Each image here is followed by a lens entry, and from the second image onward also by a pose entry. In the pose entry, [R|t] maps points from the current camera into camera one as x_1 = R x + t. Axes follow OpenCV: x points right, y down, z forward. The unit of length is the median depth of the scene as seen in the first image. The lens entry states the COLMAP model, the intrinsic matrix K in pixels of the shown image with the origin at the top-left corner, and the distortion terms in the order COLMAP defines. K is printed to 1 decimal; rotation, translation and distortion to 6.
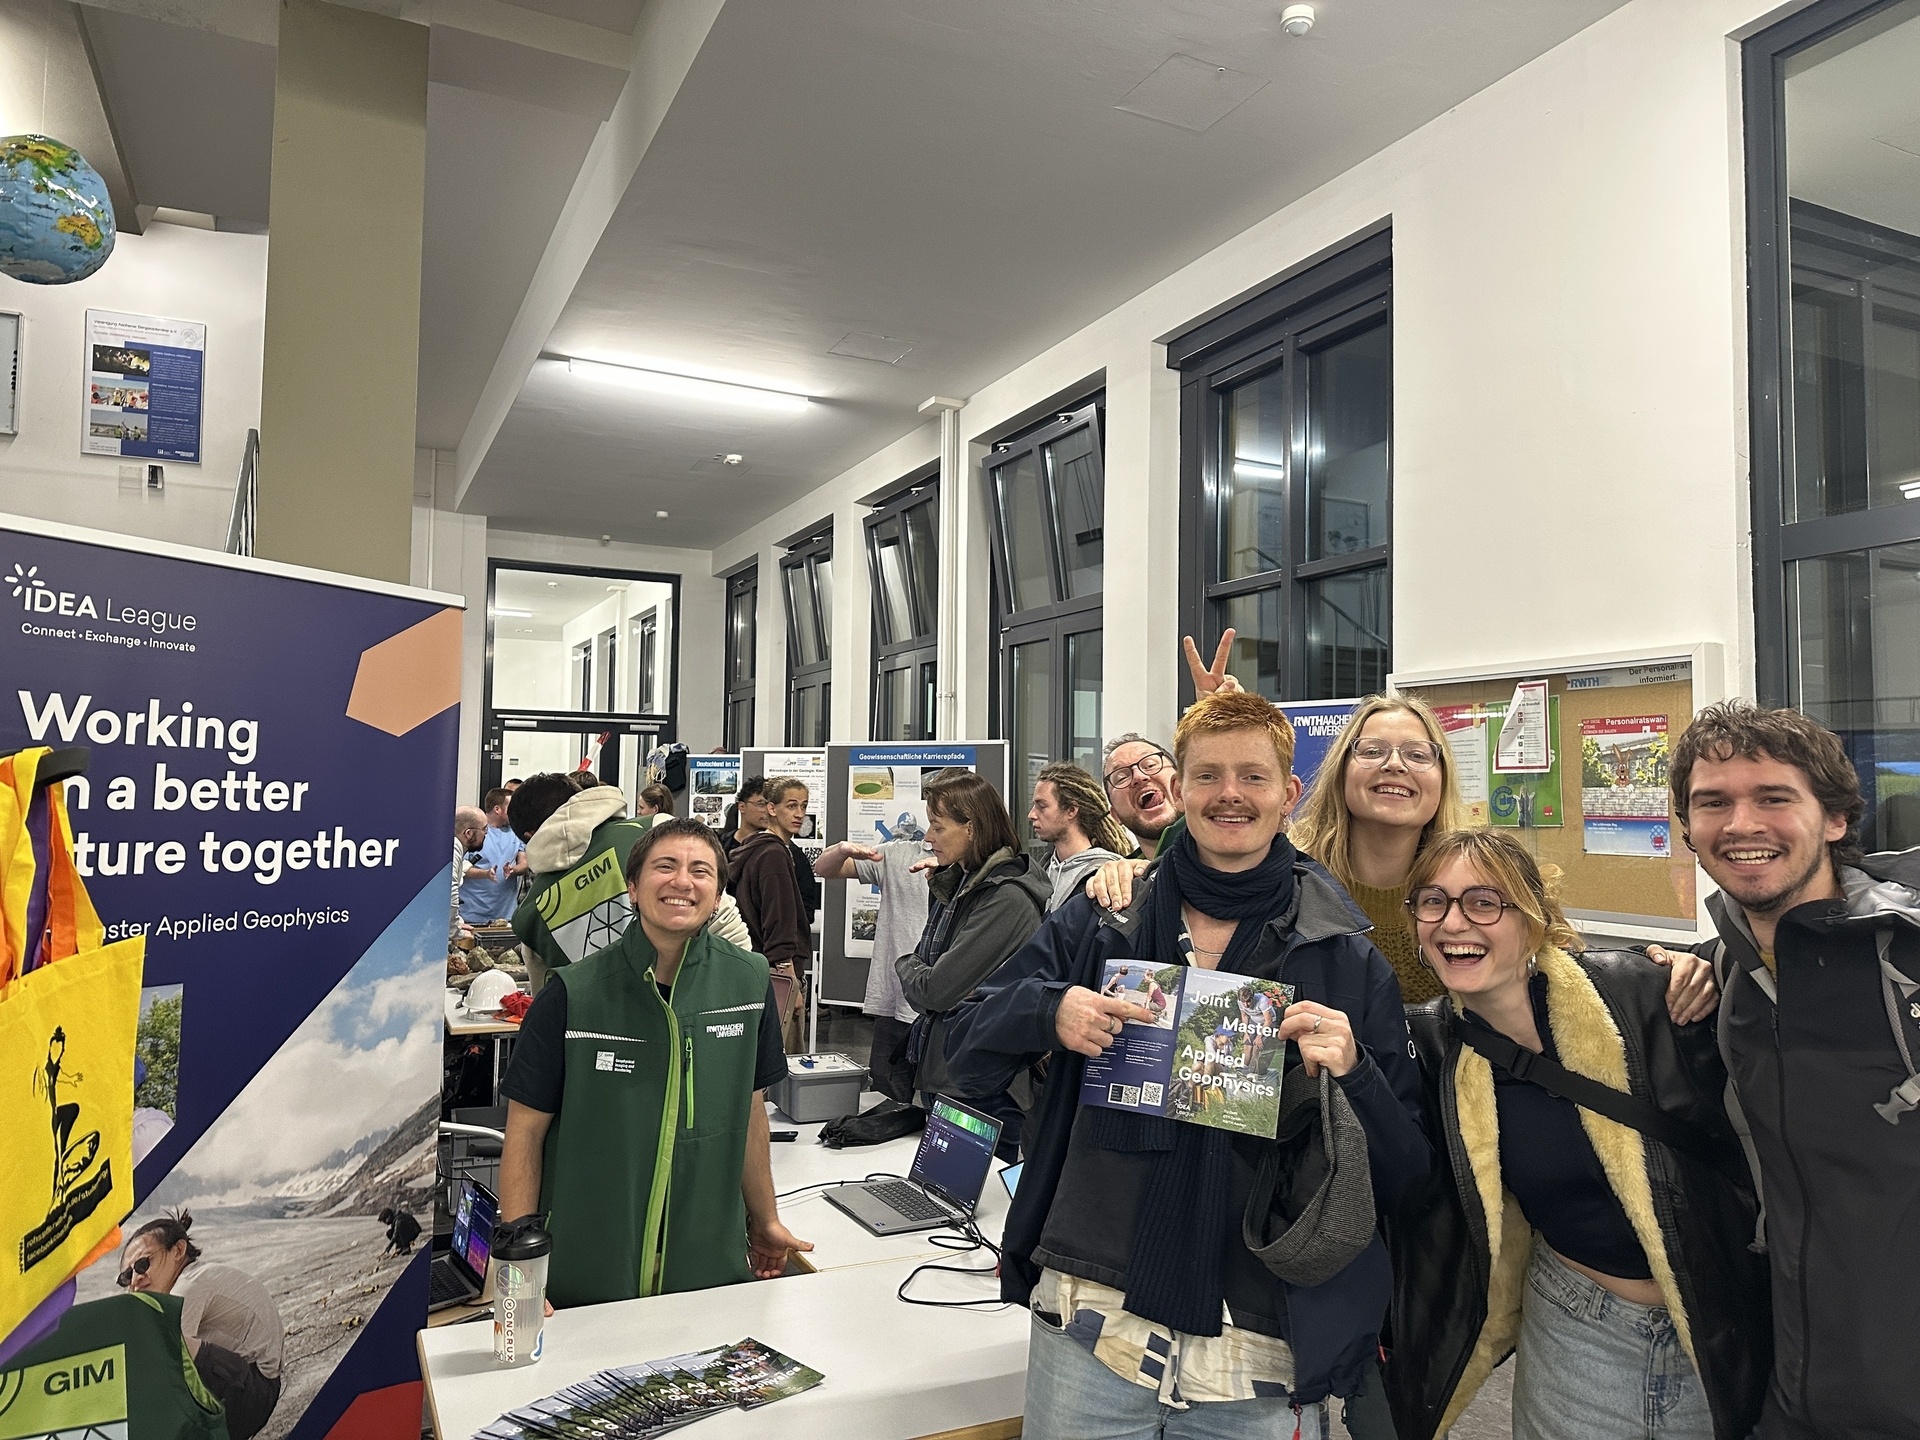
lens RADIAL K [[1353.6, 0, 960.7], [0, 1353.6, 719.8], [0, 0, 1]] dist [0.005815, 0.001324]
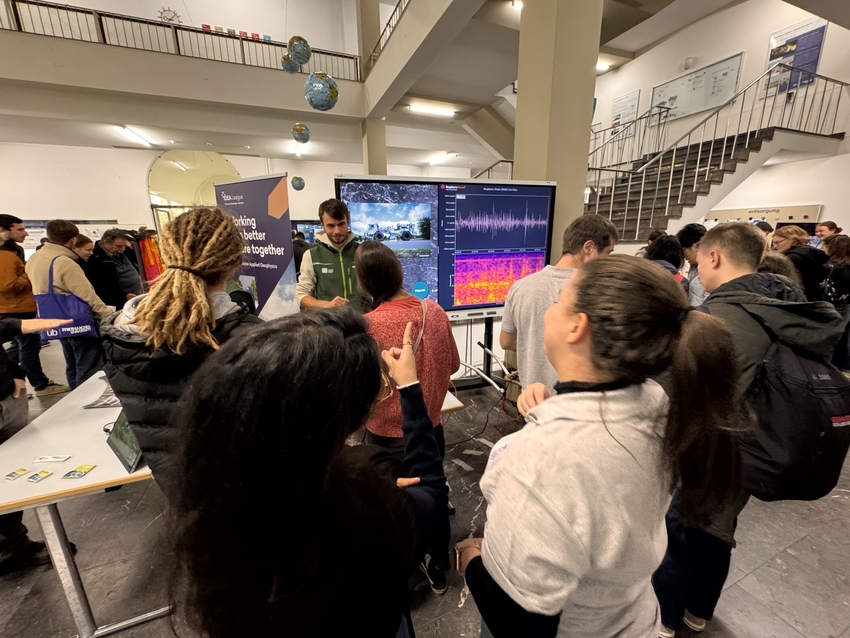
lens RADIAL K [[339.8, 0, 425.4], [0, 339.8, 315.5], [0, 0, 1]] dist [0.001359, 0.000242]
pose [[-0.059522, 0.223566, -0.972870, 0.537026], [0.068248, 0.973229, 0.219473, 0.096475], [0.995891, -0.053332, -0.073186, 1.529955]]
